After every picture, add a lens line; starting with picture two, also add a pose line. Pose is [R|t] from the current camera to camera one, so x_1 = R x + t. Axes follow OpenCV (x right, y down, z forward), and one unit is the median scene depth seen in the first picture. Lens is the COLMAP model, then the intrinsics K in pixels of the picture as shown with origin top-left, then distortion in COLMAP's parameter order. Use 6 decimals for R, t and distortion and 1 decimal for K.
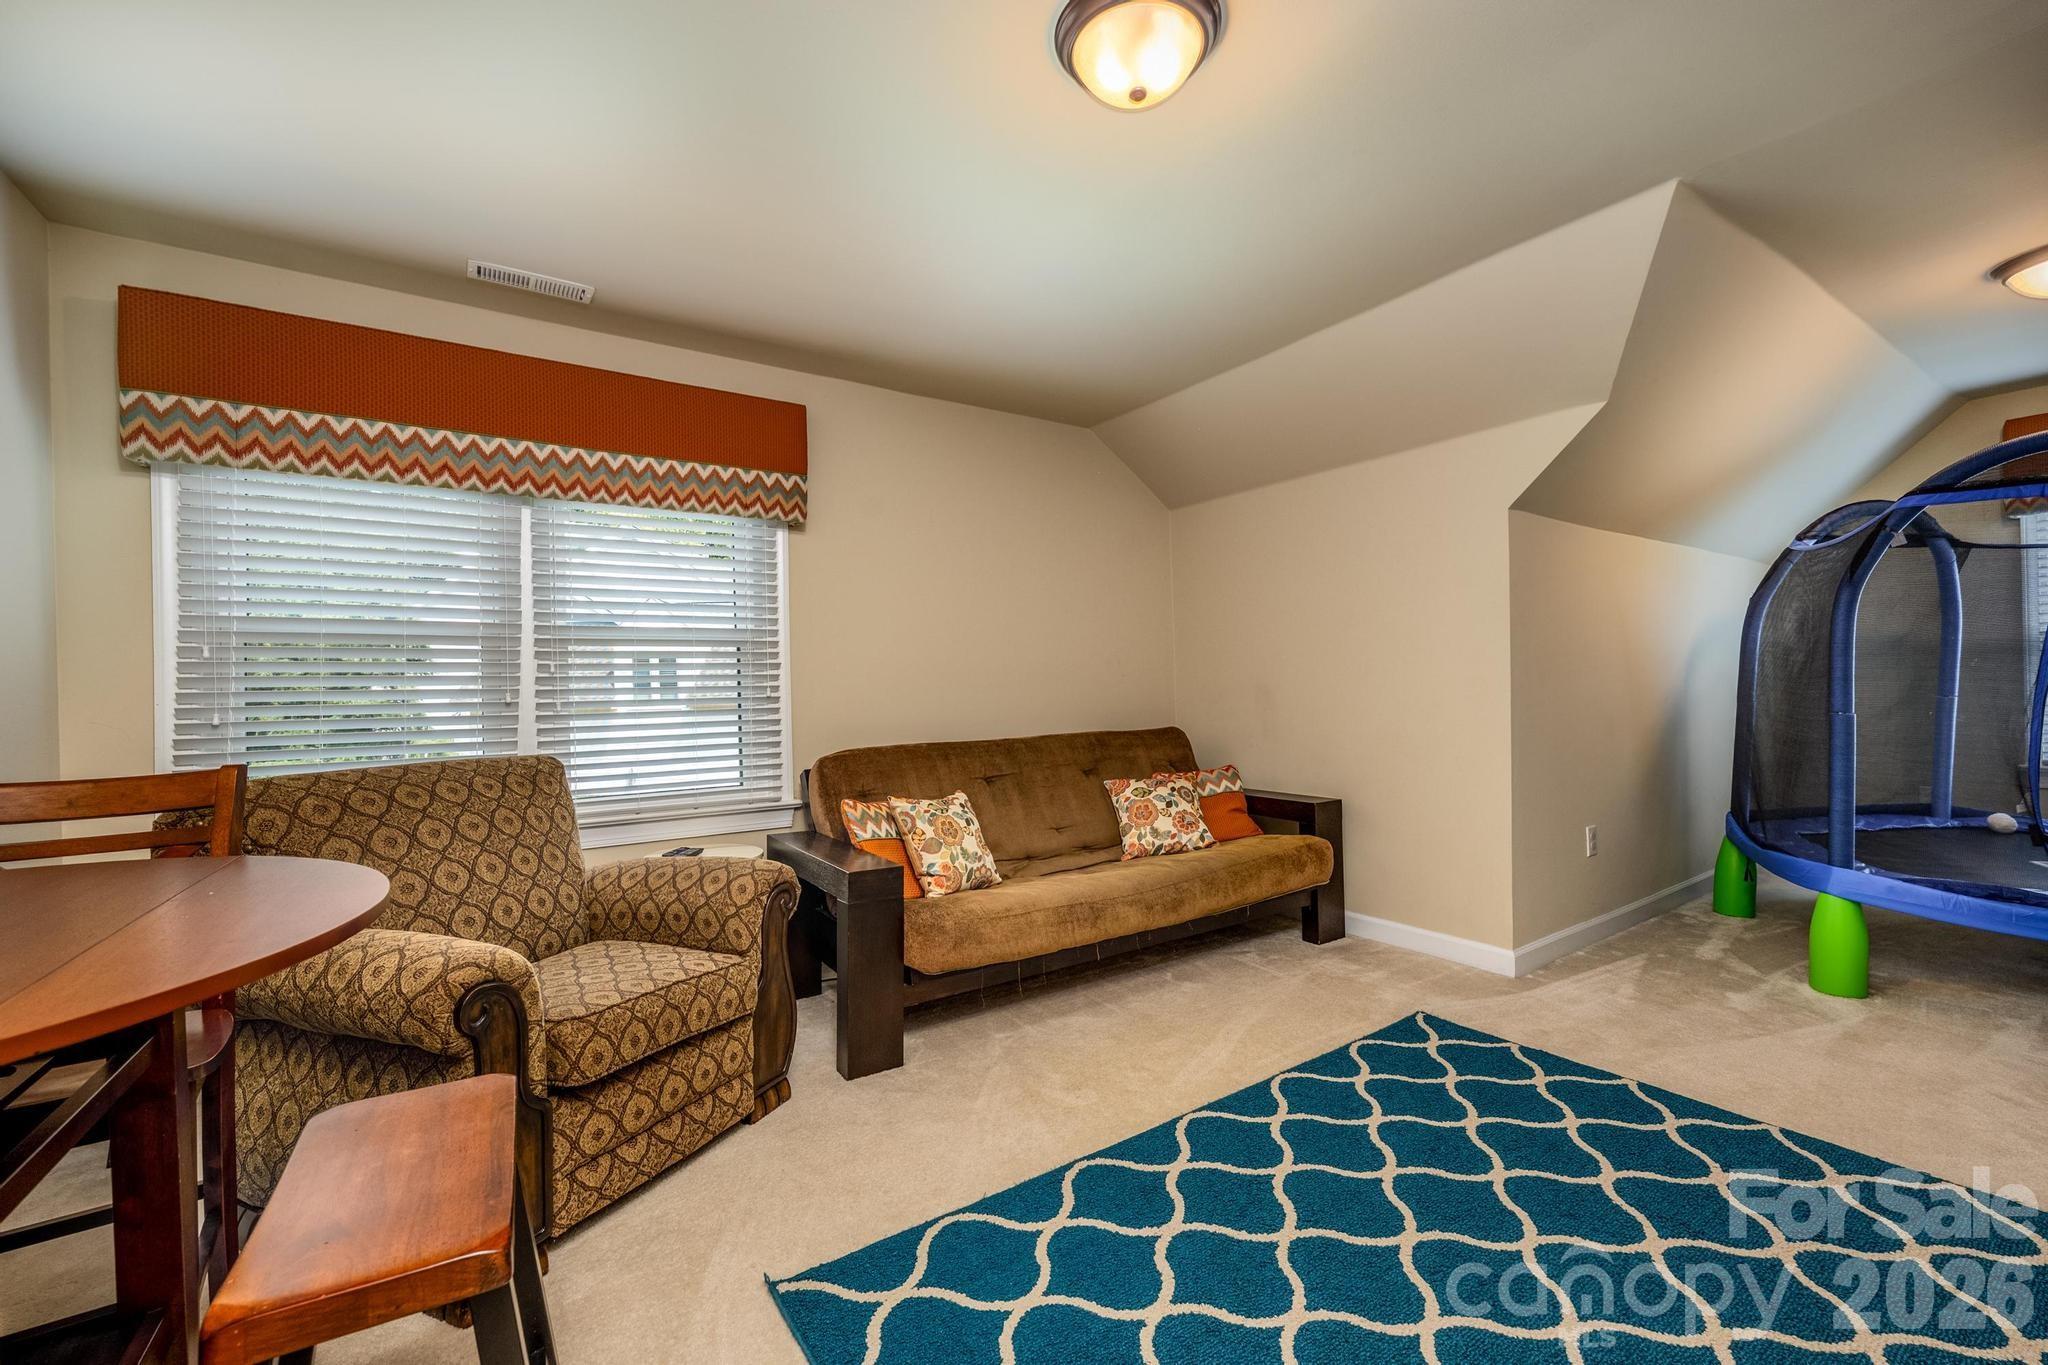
lens RADIAL K [[828.3, 0, 1024.0], [0, 828.3, 682.5], [0, 0, 1]] dist [0.000090, -0.000019]
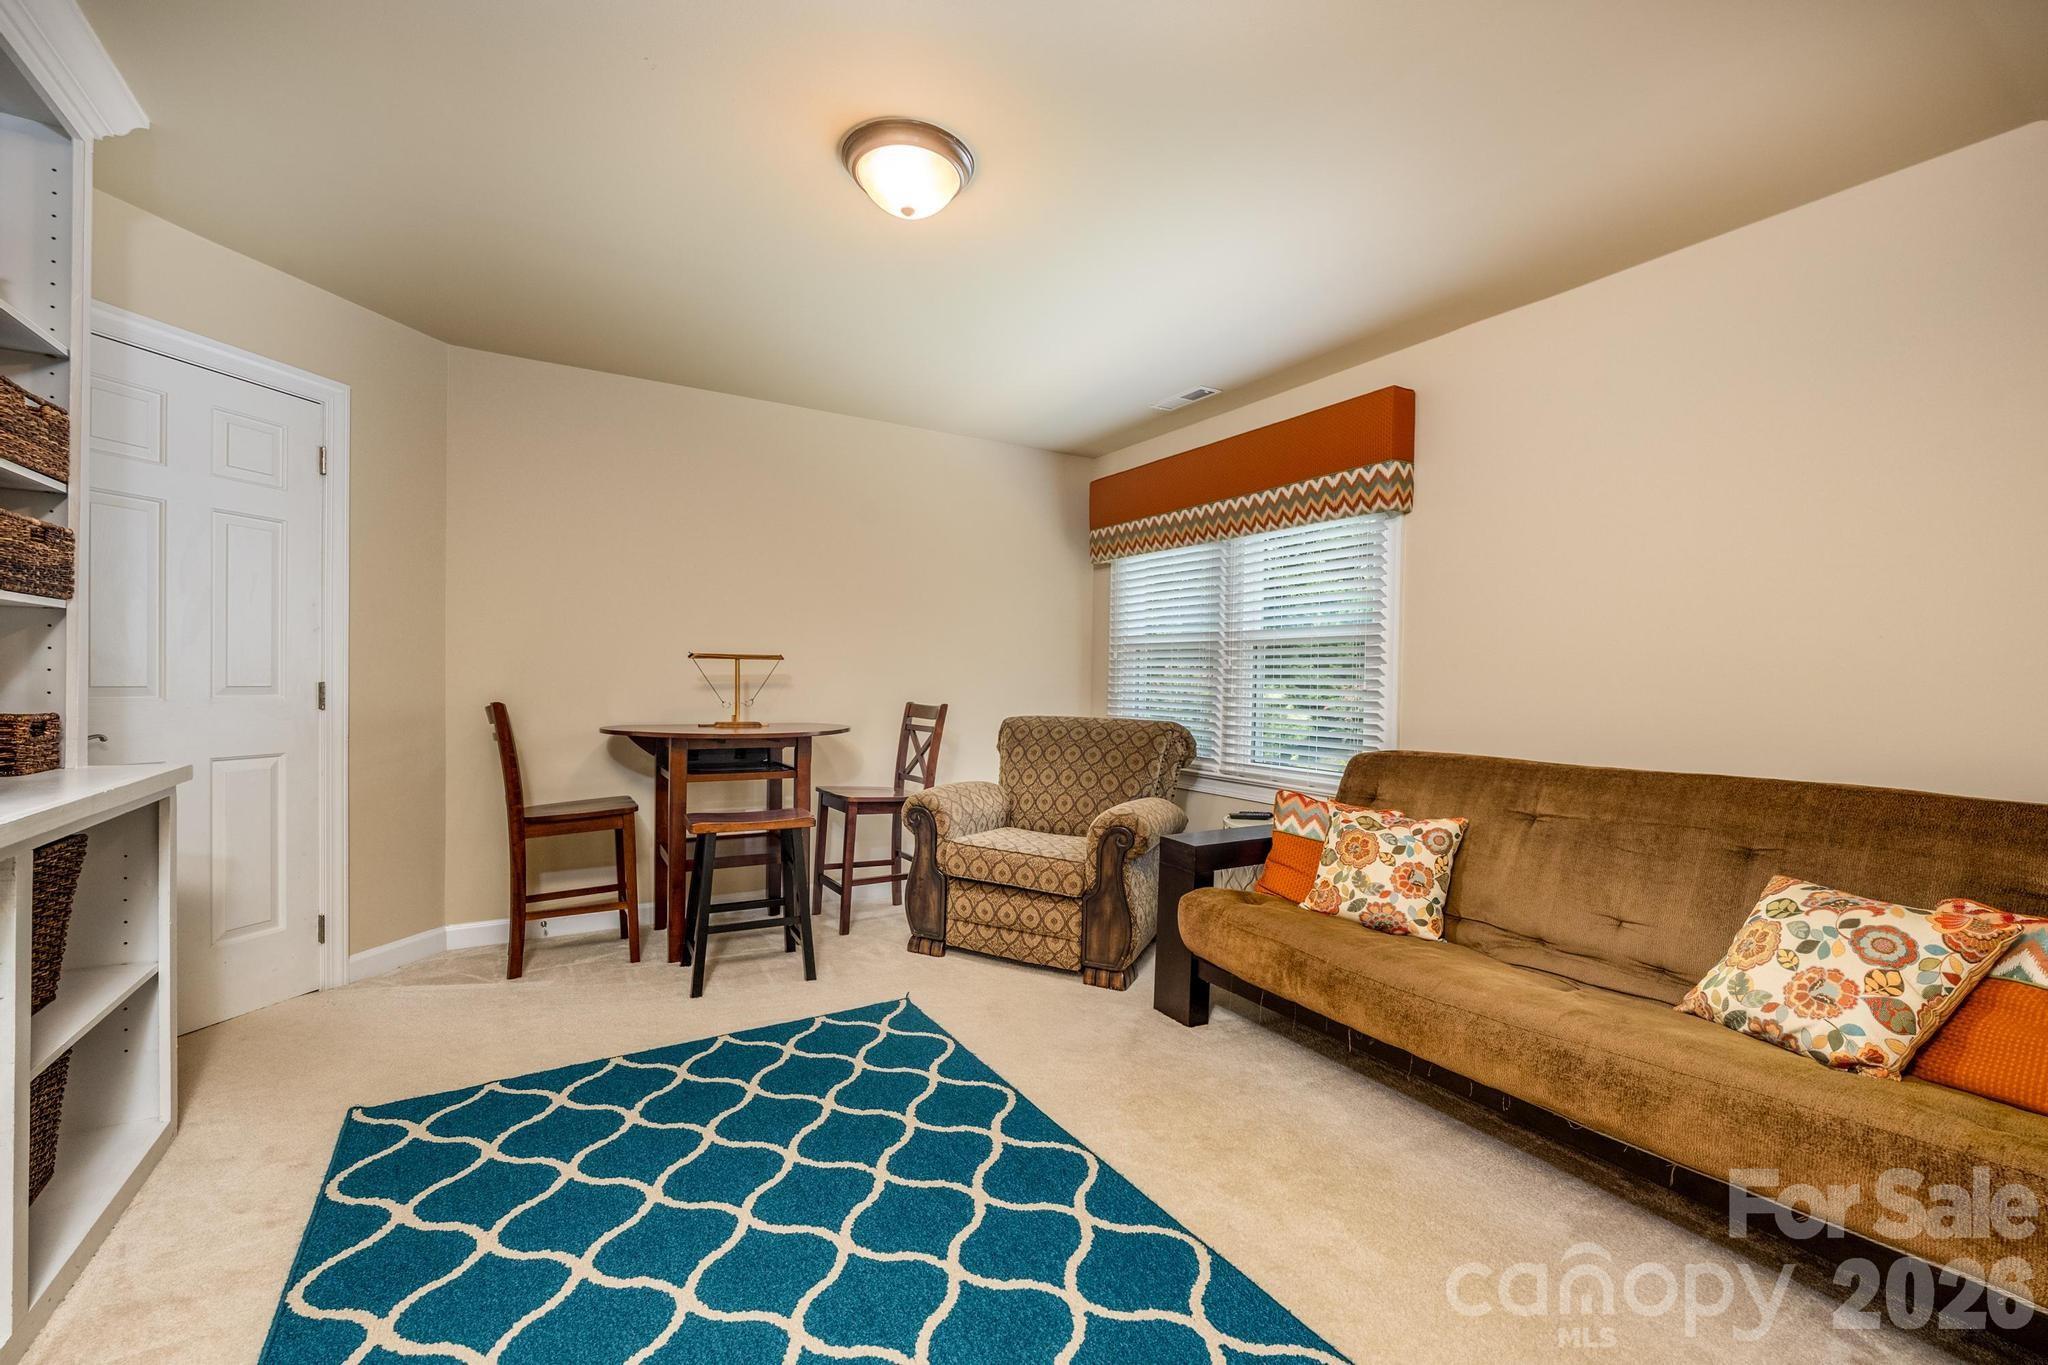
lens RADIAL K [[828.3, 0, 1024.0], [0, 828.3, 682.5], [0, 0, 1]] dist [0.000090, -0.000019]
pose [[-0.023744, 0.023381, -0.999445, 0.775785], [-0.010805, 0.999662, 0.023643, -0.012870], [0.999660, 0.011361, -0.023483, 0.662616]]
